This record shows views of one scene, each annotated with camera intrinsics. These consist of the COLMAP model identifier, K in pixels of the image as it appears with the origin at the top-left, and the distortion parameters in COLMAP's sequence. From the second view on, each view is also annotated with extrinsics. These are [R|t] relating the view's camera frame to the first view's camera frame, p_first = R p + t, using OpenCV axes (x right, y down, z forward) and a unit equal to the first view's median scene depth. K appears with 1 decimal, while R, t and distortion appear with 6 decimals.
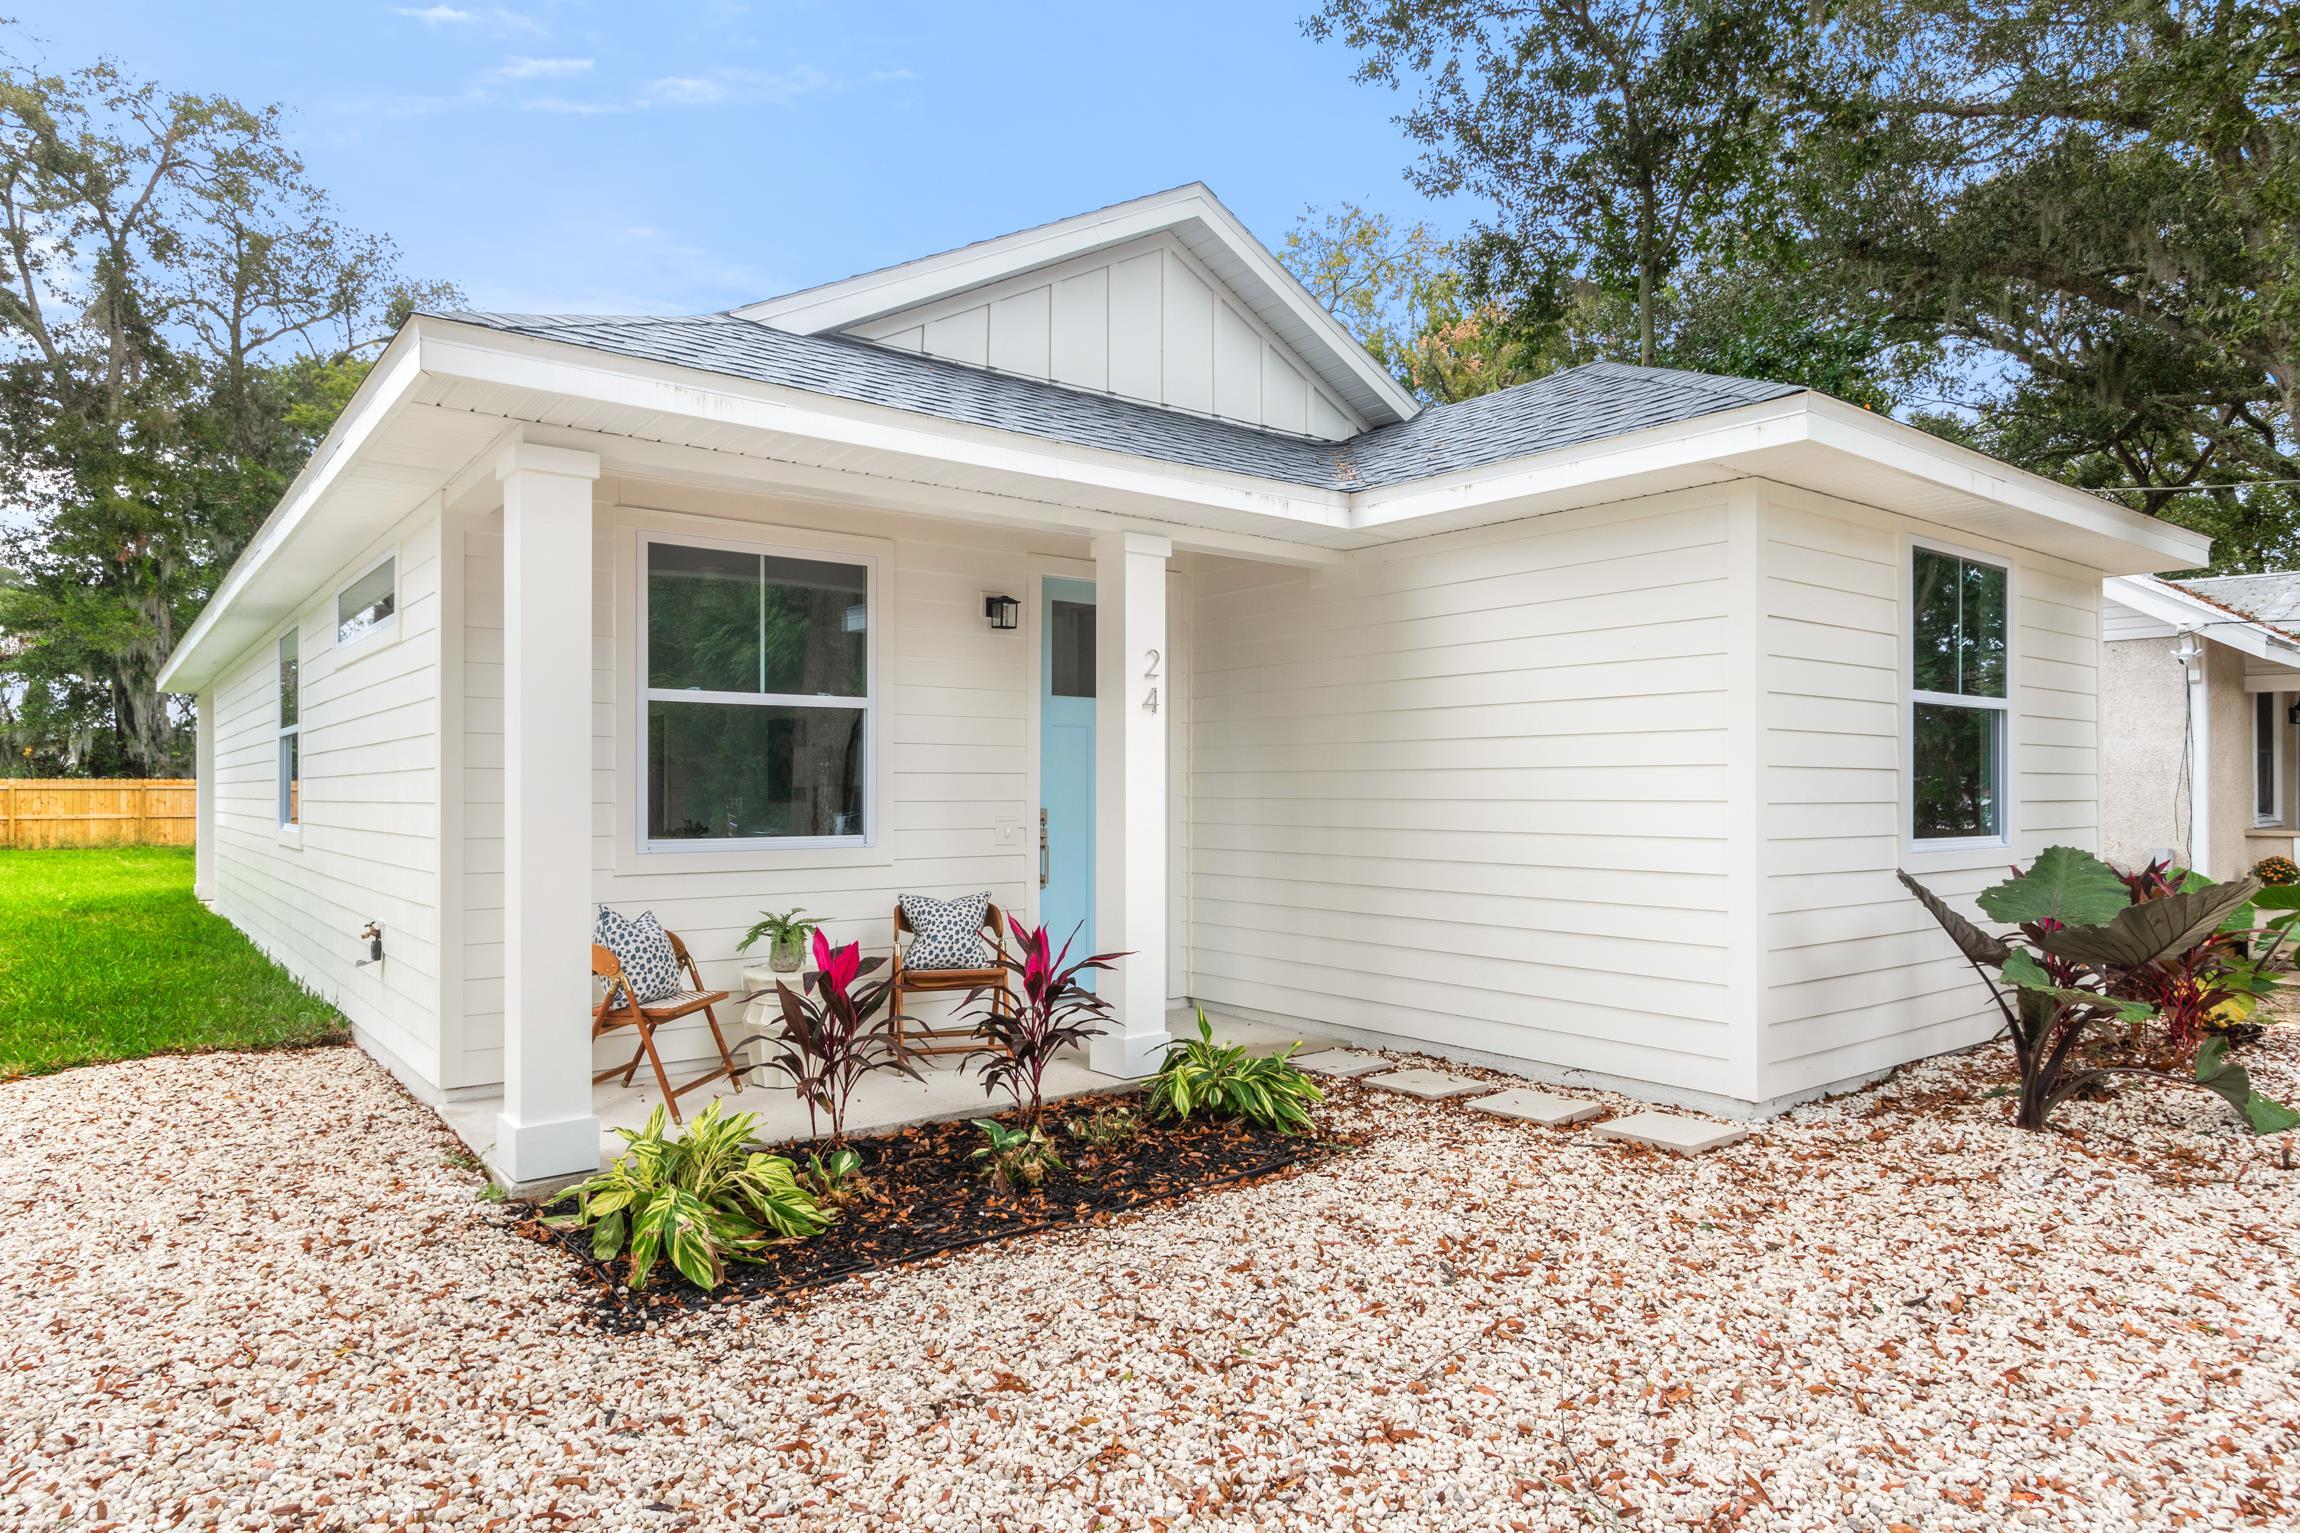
lens RADIAL K [[1350.1, 0, 1105.4], [0, 1350.1, 802.9], [0, 0, 1]] dist [0.003017, 0.000002]
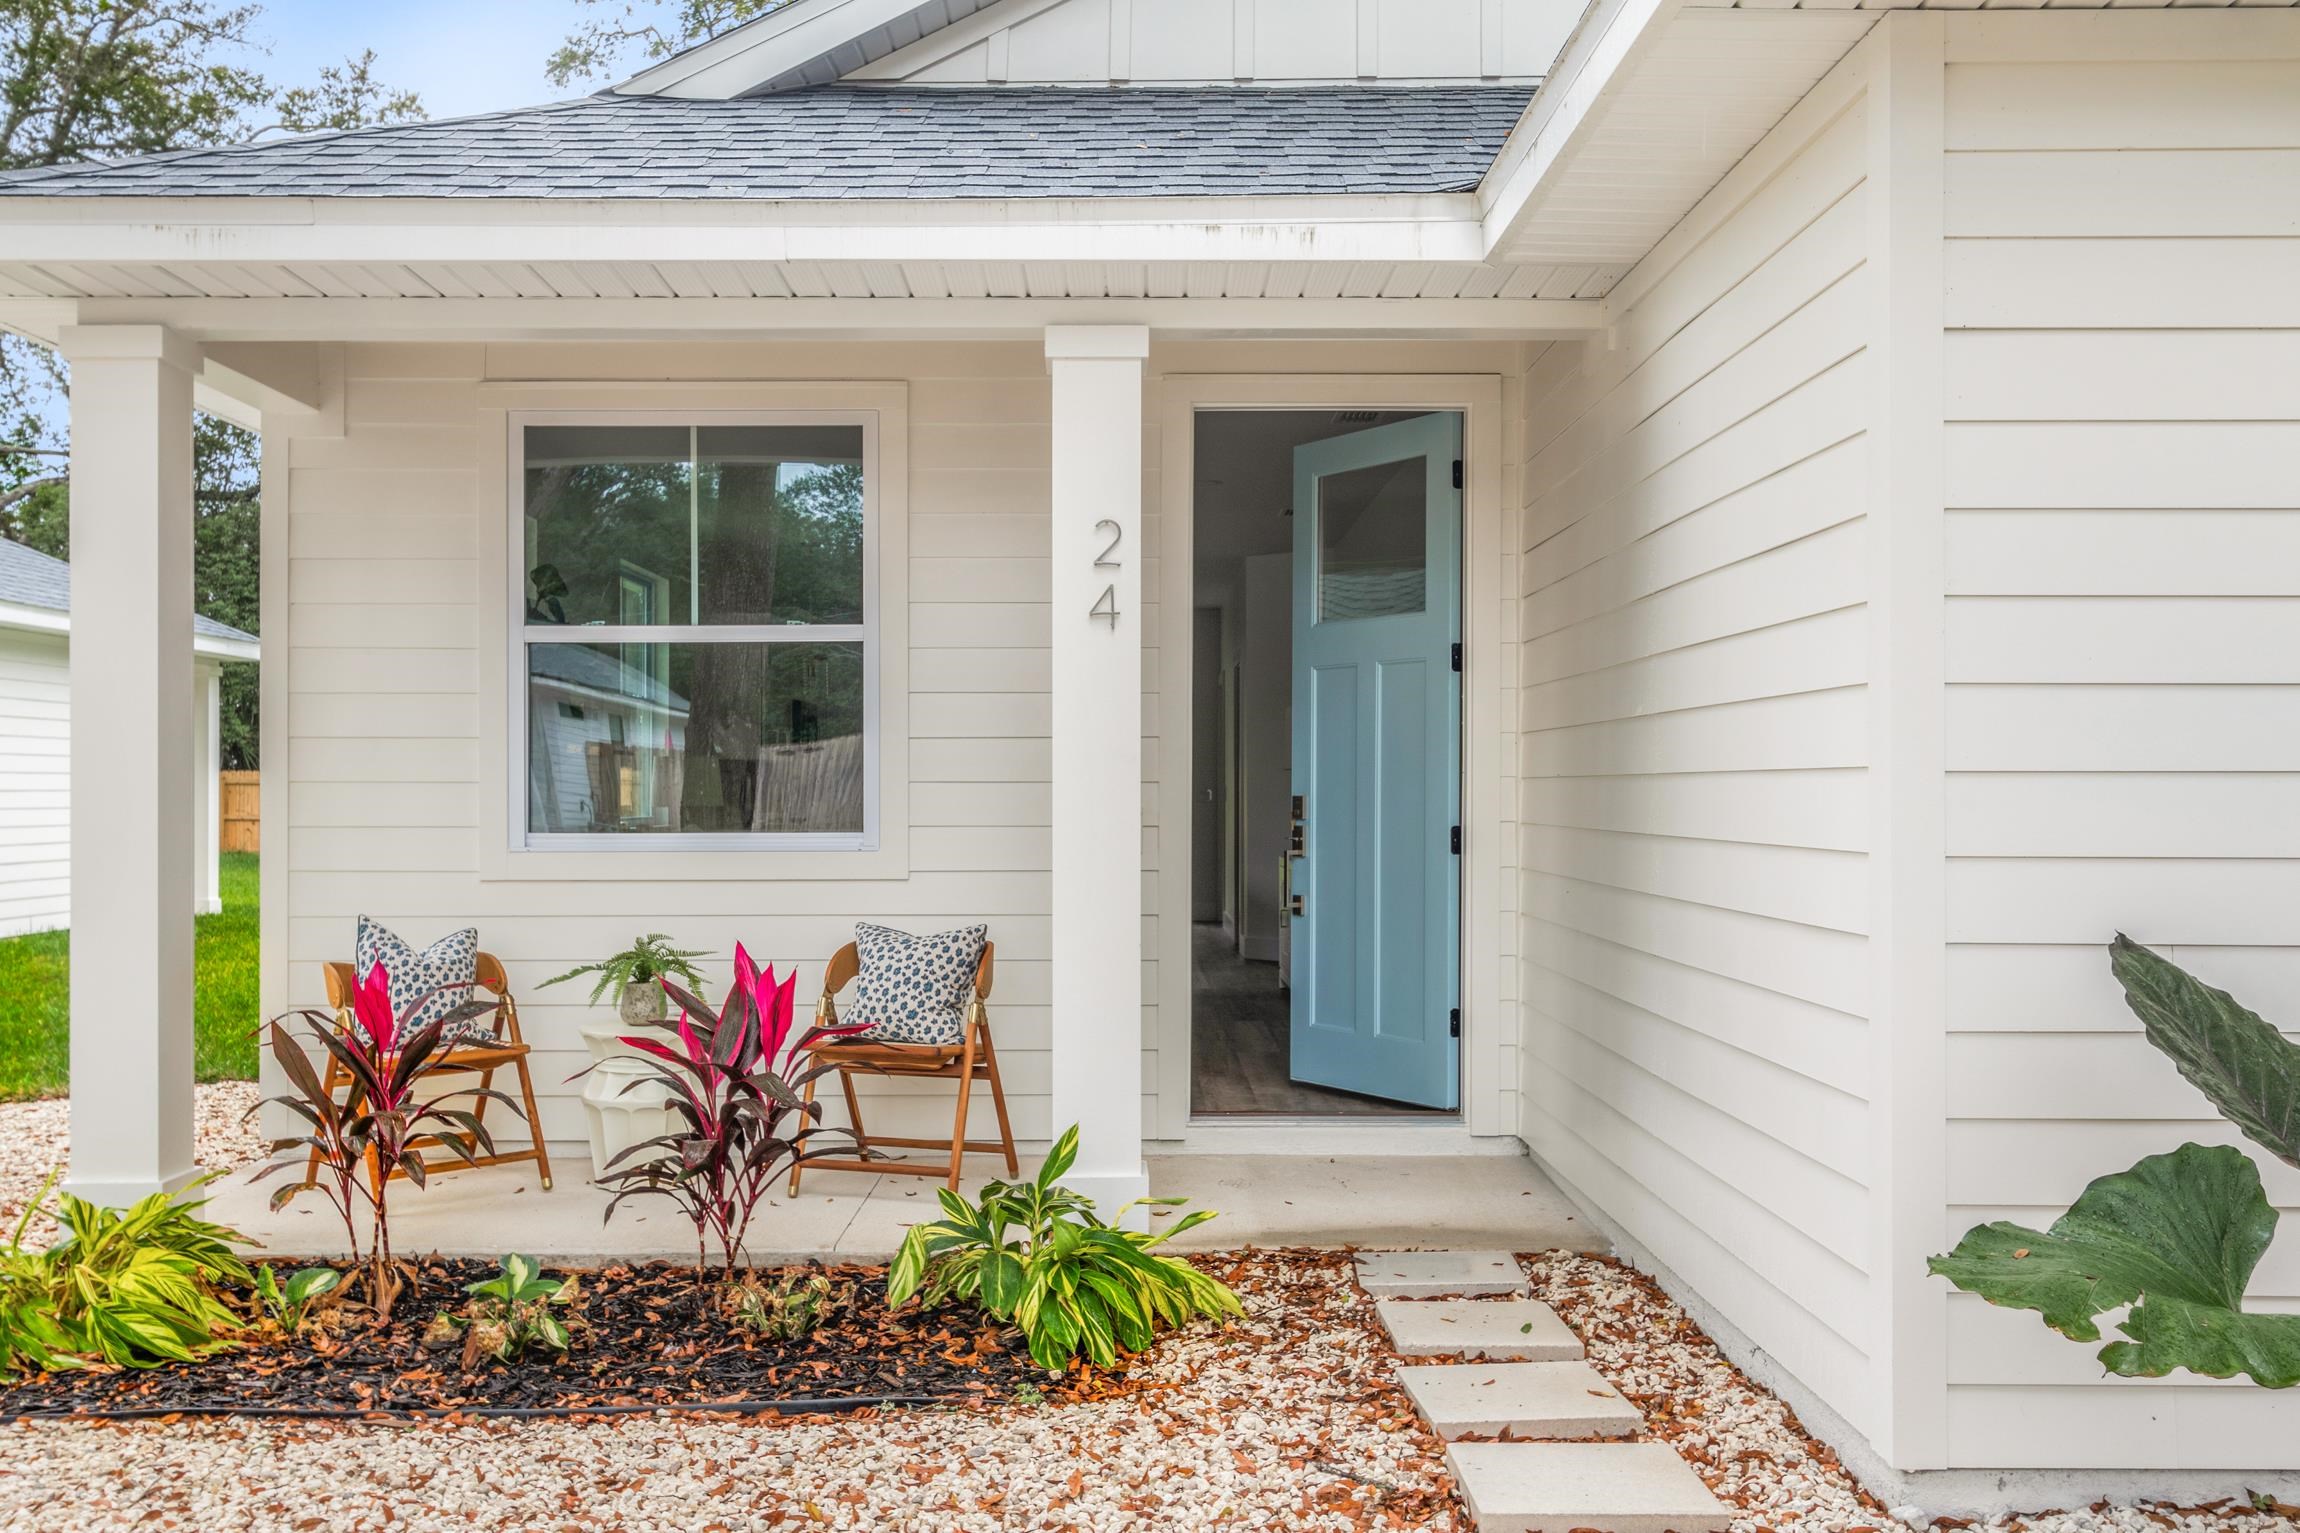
lens RADIAL K [[2153.1, 0, 1150.0], [0, 2153.1, 766.5], [0, 0, 1]] dist [0.041234, -0.015187]
pose [[0.793741, -0.006643, -0.608220, 0.575975], [-0.005868, 0.999810, -0.018578, 0.010460], [0.608228, 0.018315, 0.793551, 0.250361]]
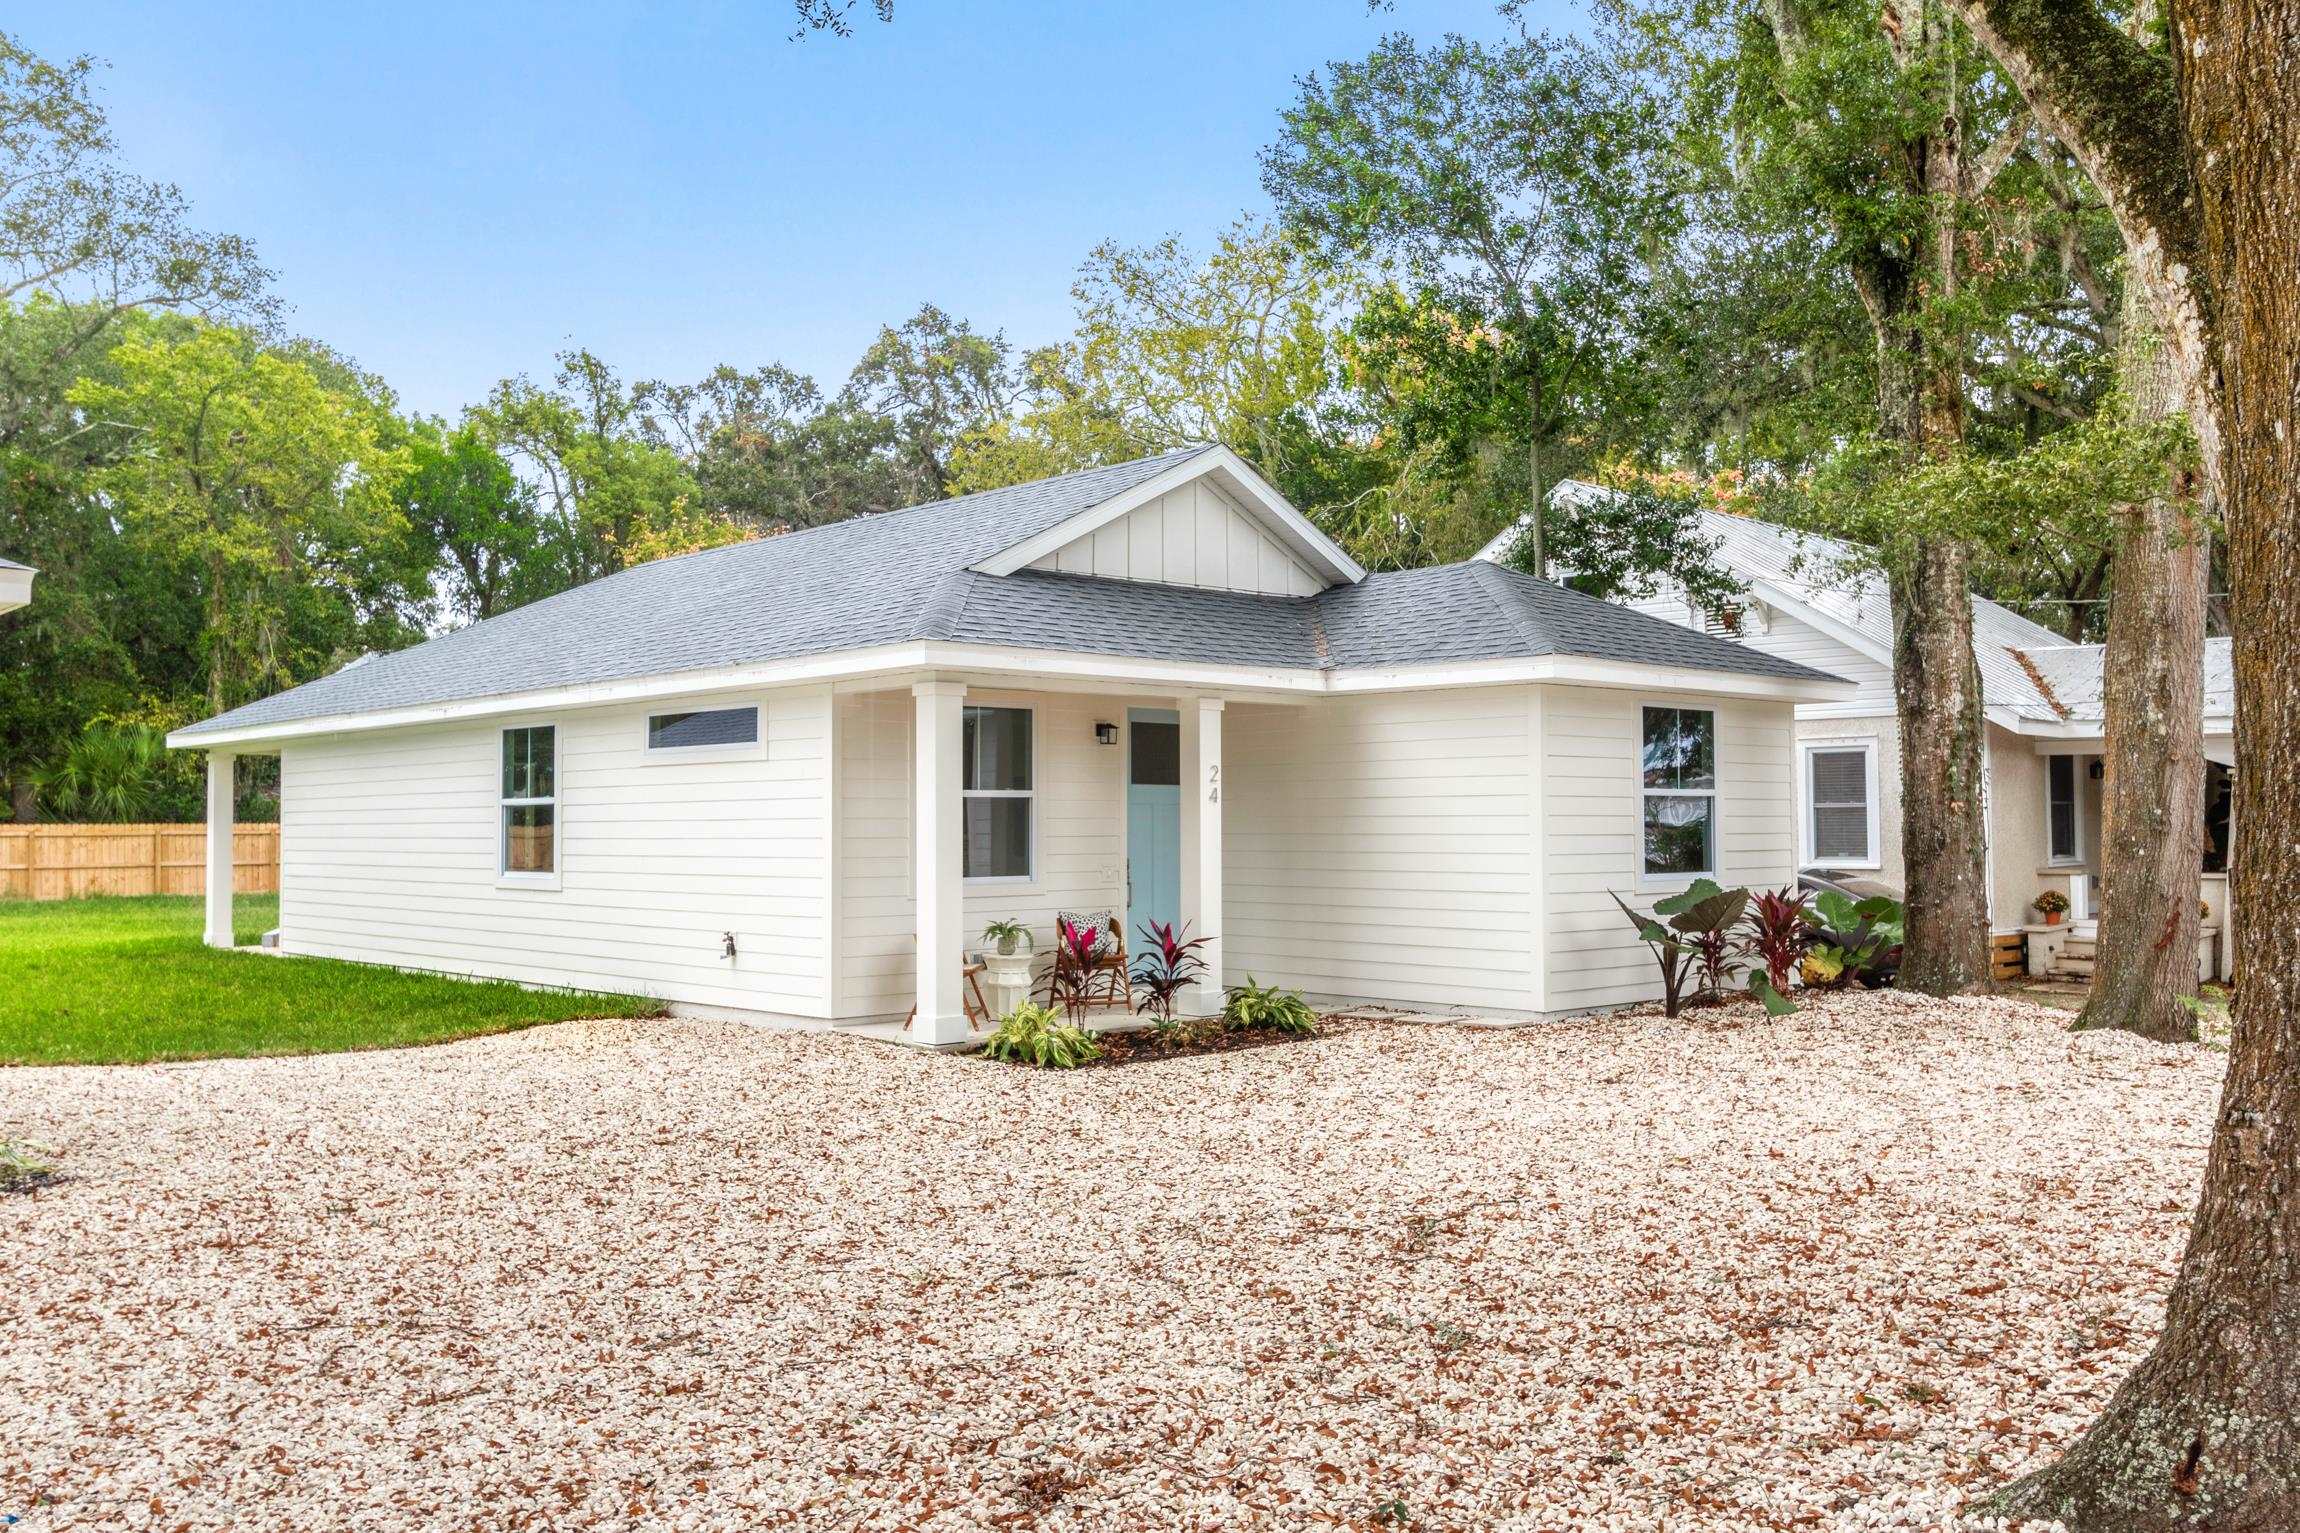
lens RADIAL K [[1942.5, 0, 1150.0], [0, 1942.5, 766.5], [0, 0, 1]] dist [-0.004932, -0.000461]
pose [[0.992983, 0.000603, 0.118258, -0.314439], [0.003968, 0.999254, -0.038416, -0.017164], [-0.118193, 0.038616, 0.992240, -1.334645]]
